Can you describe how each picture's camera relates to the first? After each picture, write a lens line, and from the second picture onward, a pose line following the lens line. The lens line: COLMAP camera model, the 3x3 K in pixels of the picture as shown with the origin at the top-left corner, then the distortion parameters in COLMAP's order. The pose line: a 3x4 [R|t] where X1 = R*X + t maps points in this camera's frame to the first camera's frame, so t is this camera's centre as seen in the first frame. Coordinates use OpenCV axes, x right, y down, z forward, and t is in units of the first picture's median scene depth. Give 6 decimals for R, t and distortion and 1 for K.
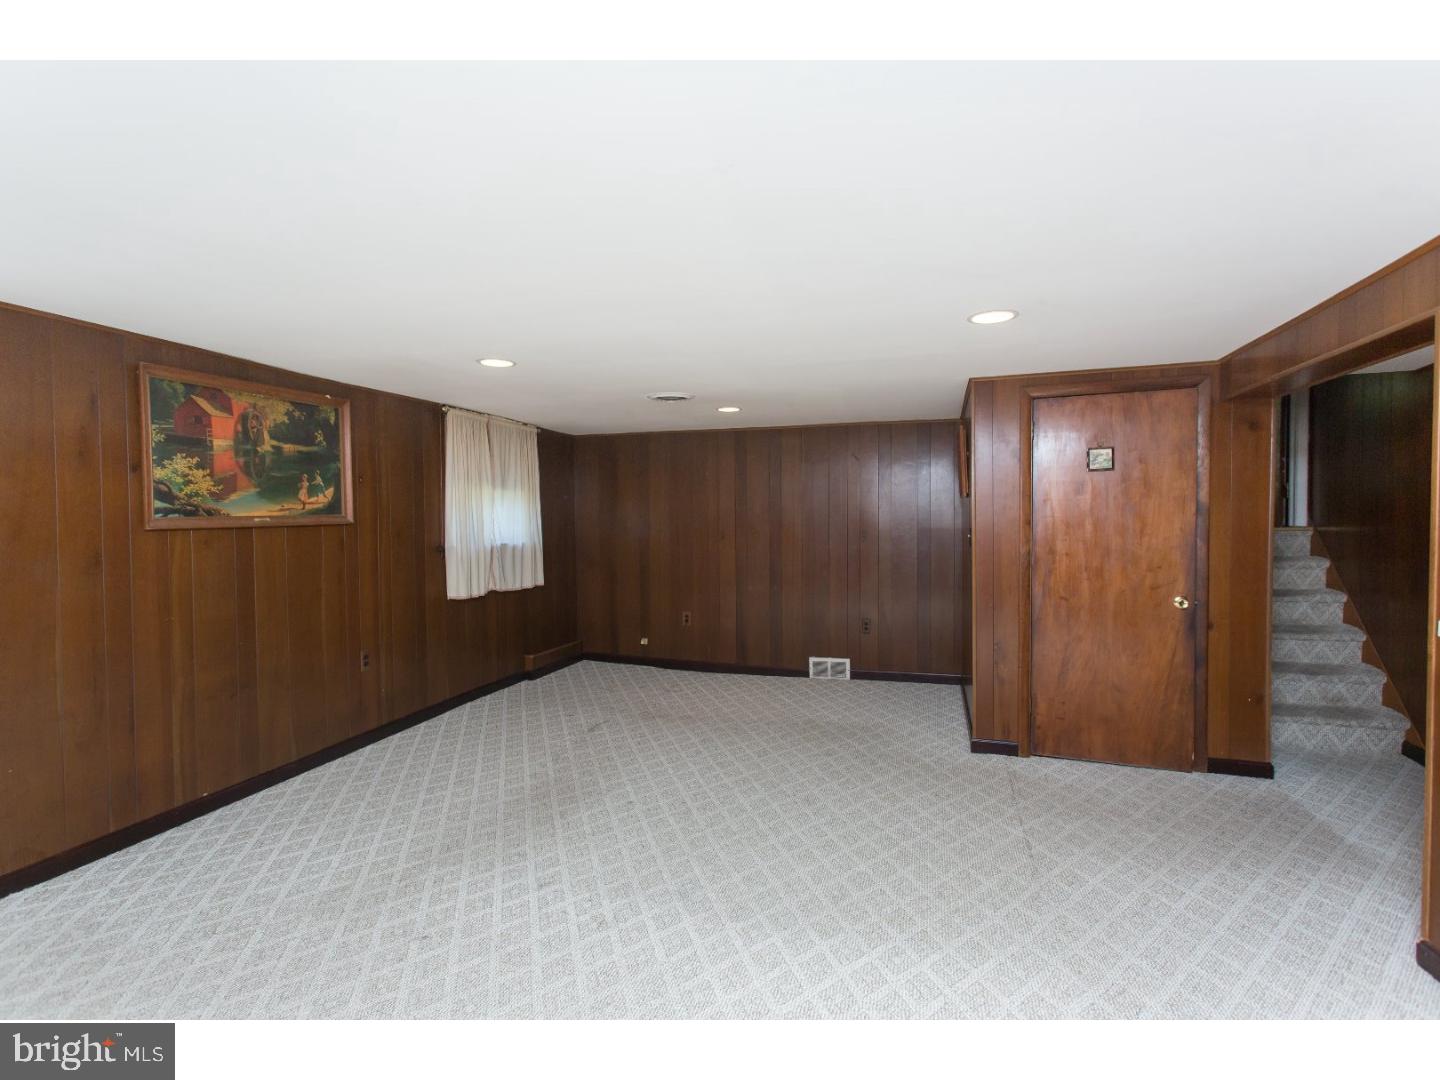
lens RADIAL K [[702.6, 0, 720.0], [0, 702.6, 540.0], [0, 0, 1]] dist [0.001101, 0.000570]
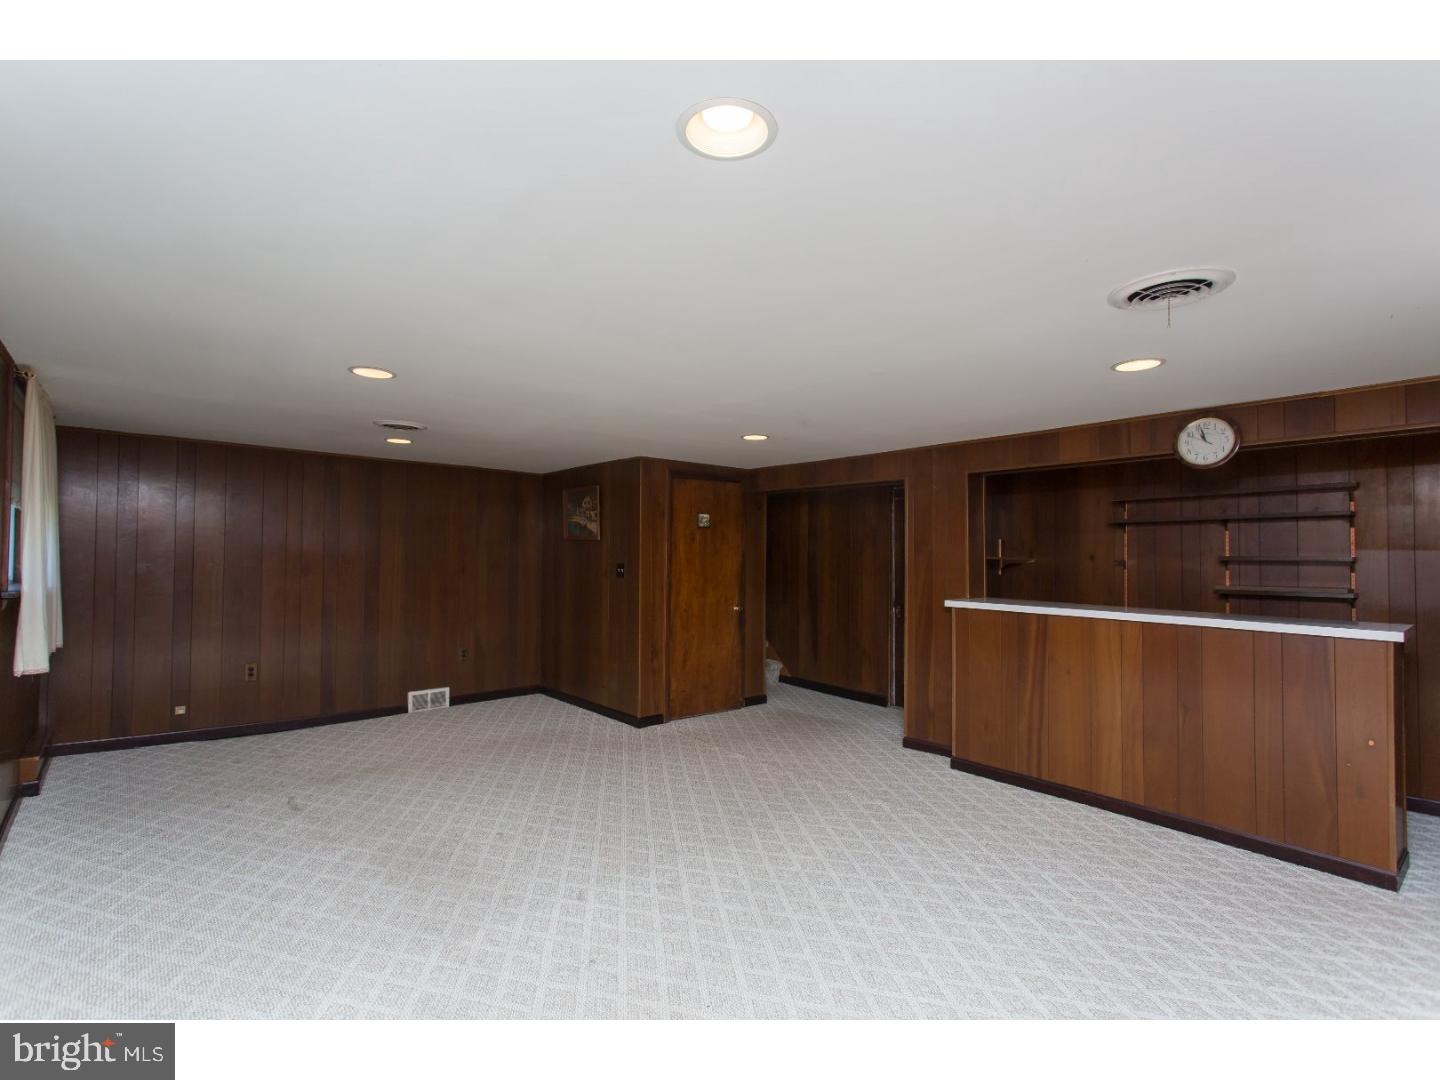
lens RADIAL K [[678.9, 0, 713.8], [0, 678.9, 540.8], [0, 0, 1]] dist [0.000622, 0.001311]
pose [[0.516068, 0.029173, 0.856051, -0.599031], [0.008986, 0.999180, -0.039468, -0.007939], [-0.856501, 0.028061, 0.515382, 0.153595]]
